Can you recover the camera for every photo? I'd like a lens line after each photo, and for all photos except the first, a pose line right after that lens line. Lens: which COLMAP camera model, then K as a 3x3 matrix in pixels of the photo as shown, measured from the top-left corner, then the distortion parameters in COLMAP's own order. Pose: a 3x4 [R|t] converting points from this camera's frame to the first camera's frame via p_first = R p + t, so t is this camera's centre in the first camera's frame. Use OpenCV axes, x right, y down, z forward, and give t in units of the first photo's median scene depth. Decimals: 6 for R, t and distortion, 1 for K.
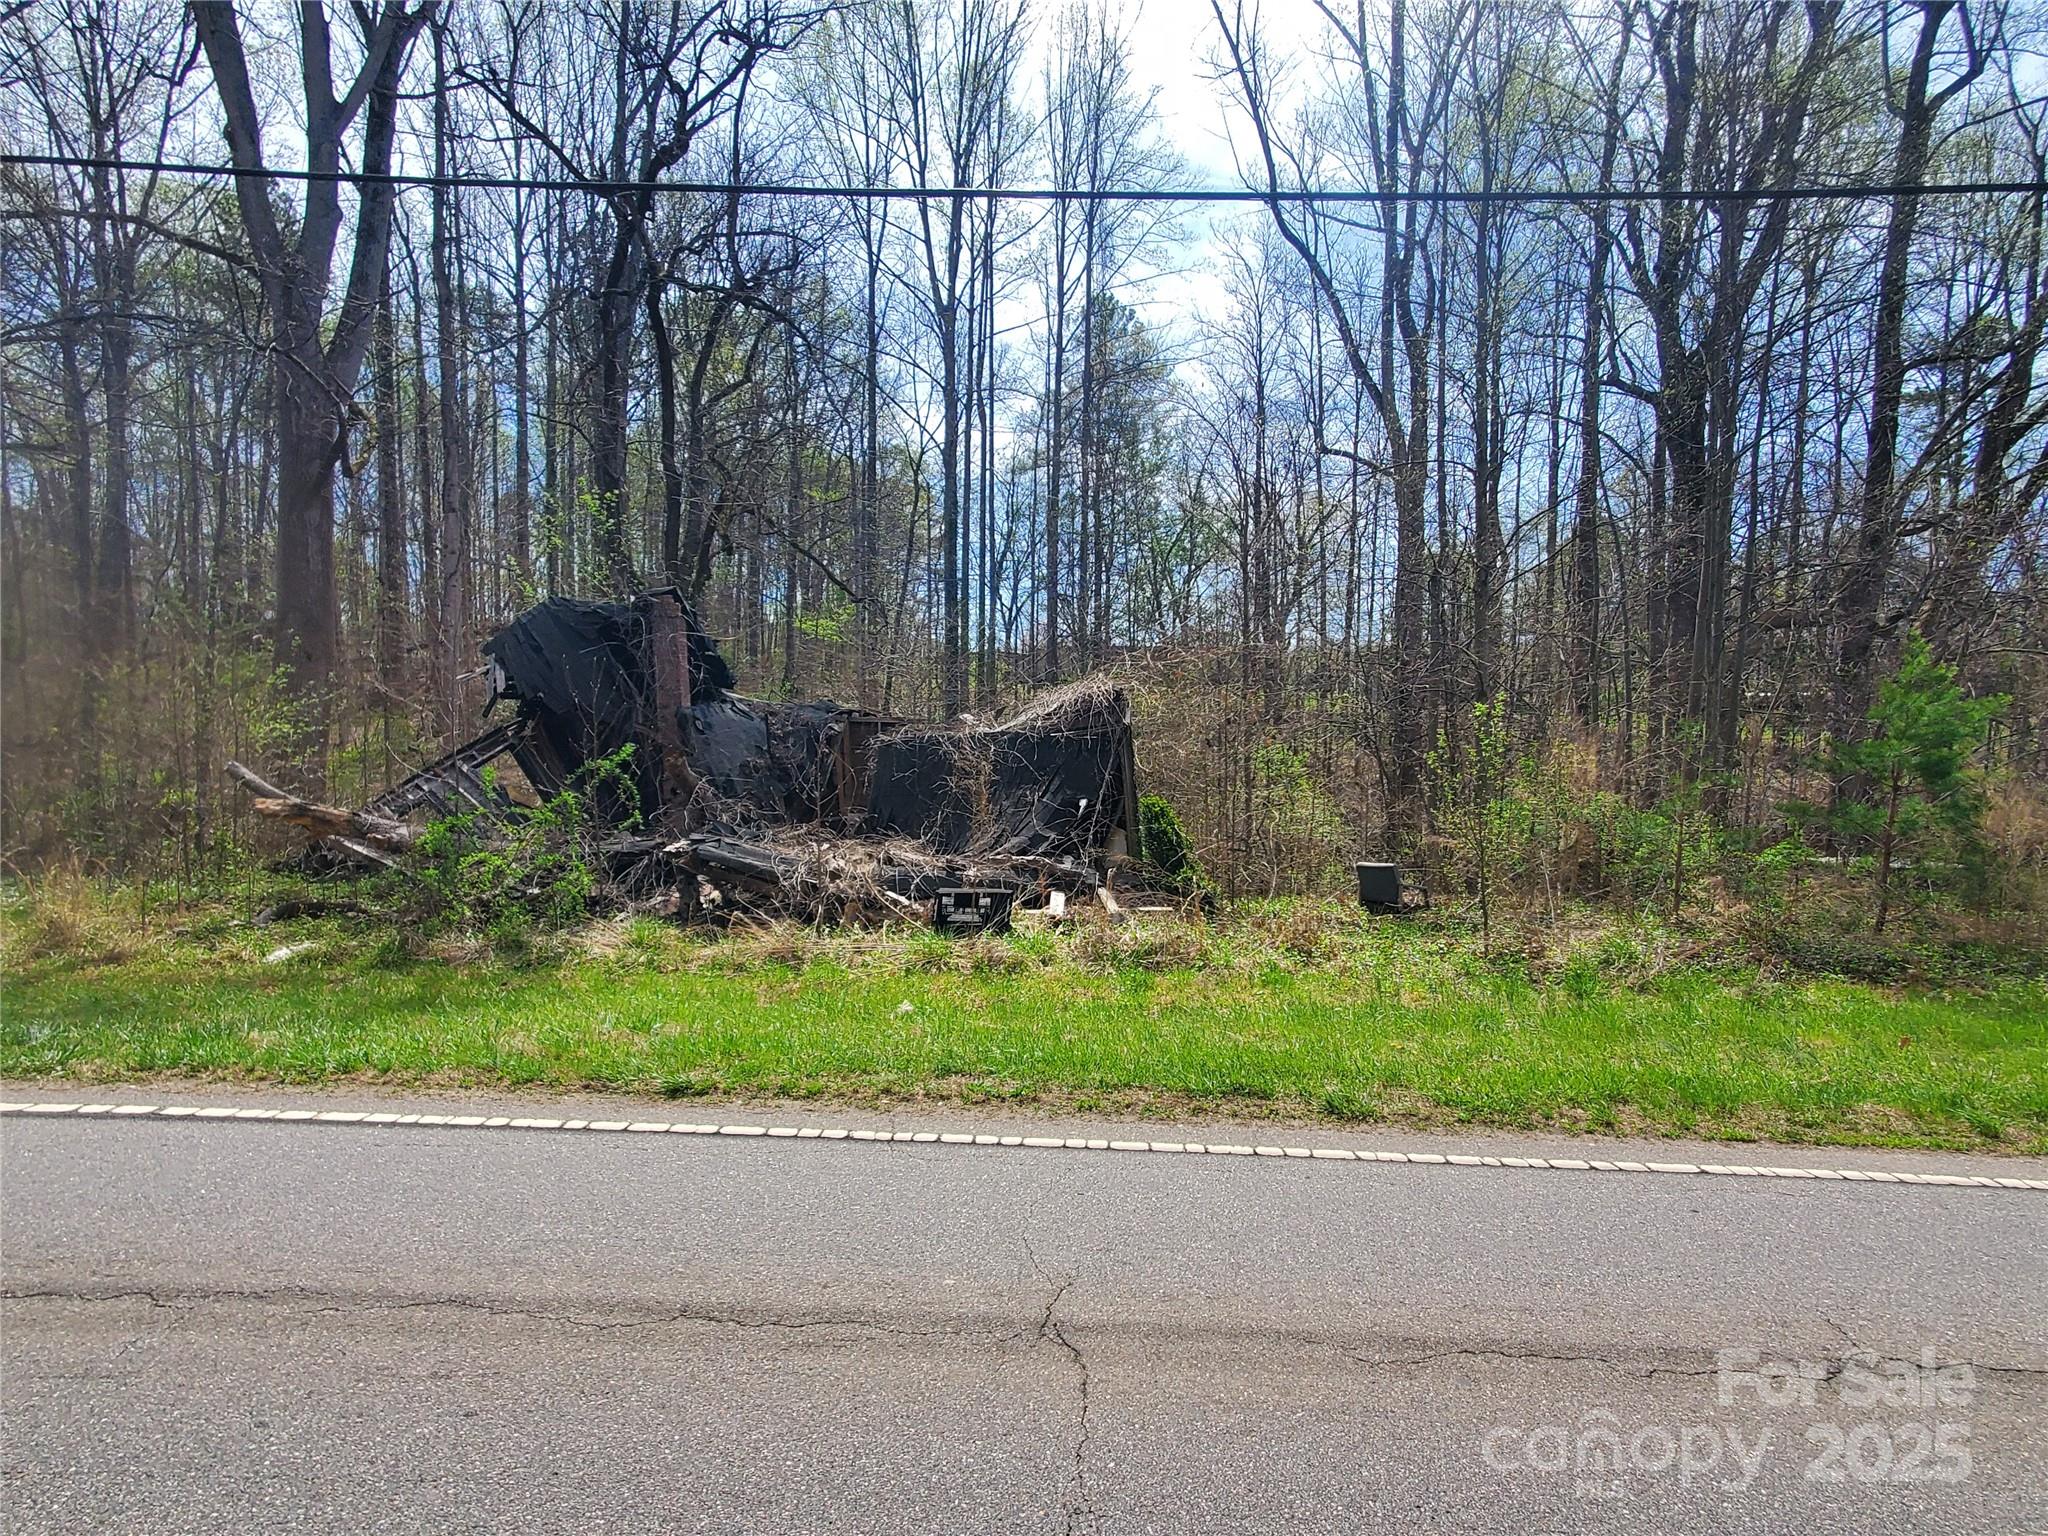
lens RADIAL K [[818.9, 0, 1024.0], [0, 818.9, 768.0], [0, 0, 1]] dist [0.006121, -0.000189]
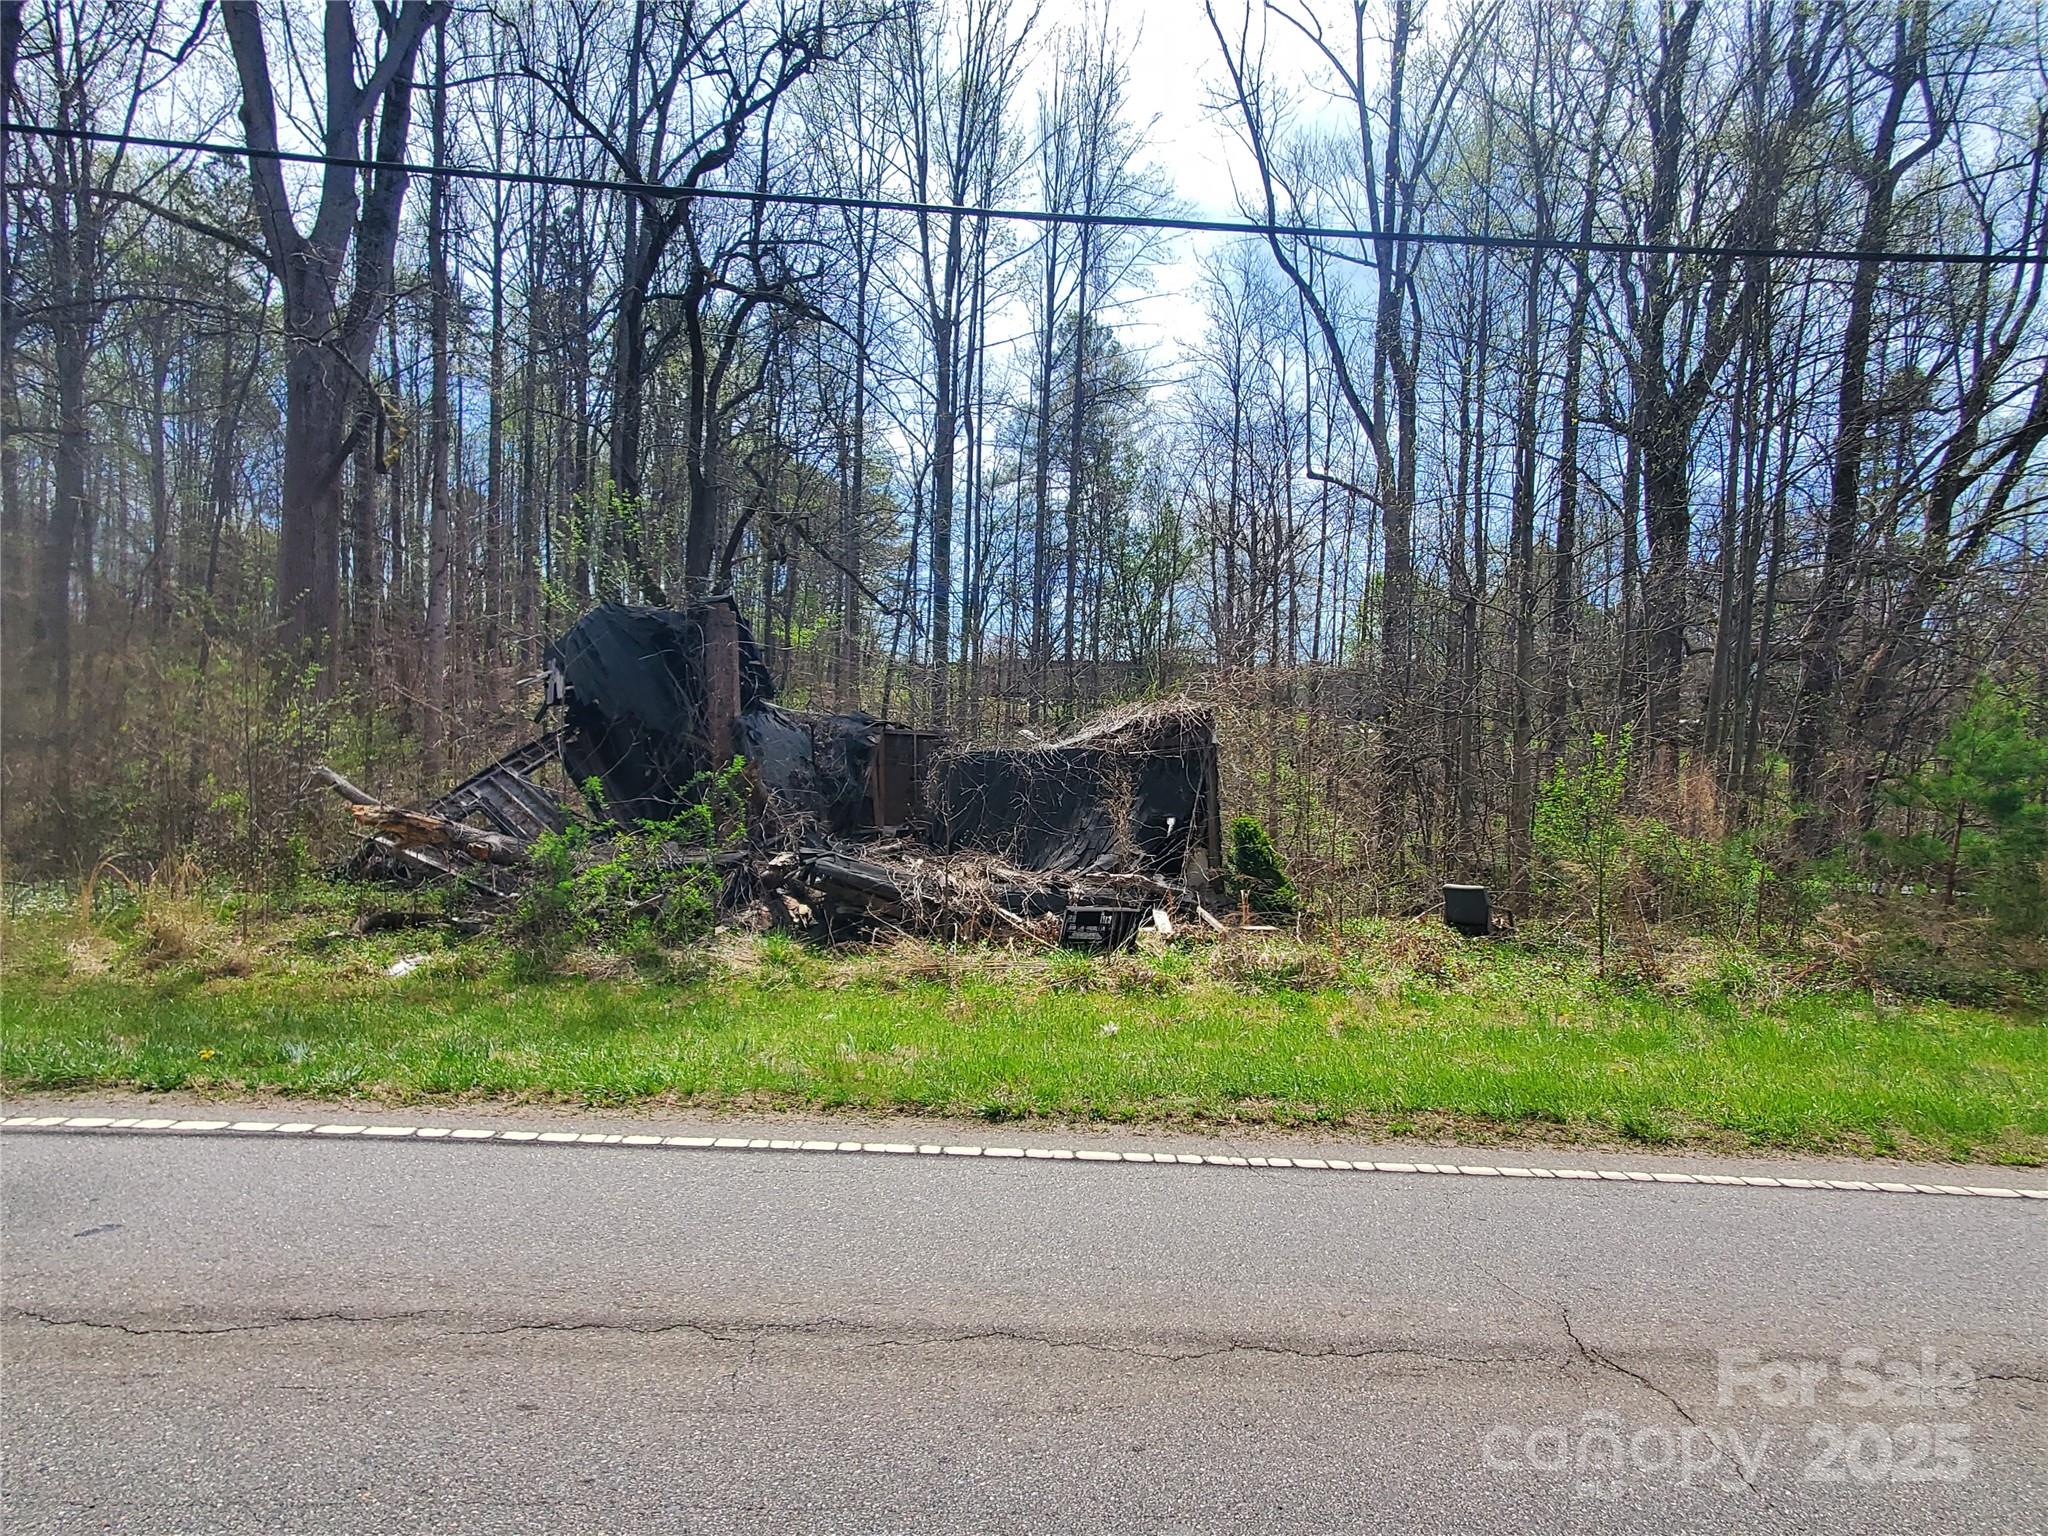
lens RADIAL K [[817.6, 0, 1024.0], [0, 817.6, 774.9], [0, 0, 1]] dist [0.000663, 0.002481]
pose [[0.998860, 0.018016, 0.044205, -0.170970], [-0.017739, 0.999821, -0.006651, -0.005475], [-0.044317, 0.005860, 0.999000, 0.000801]]
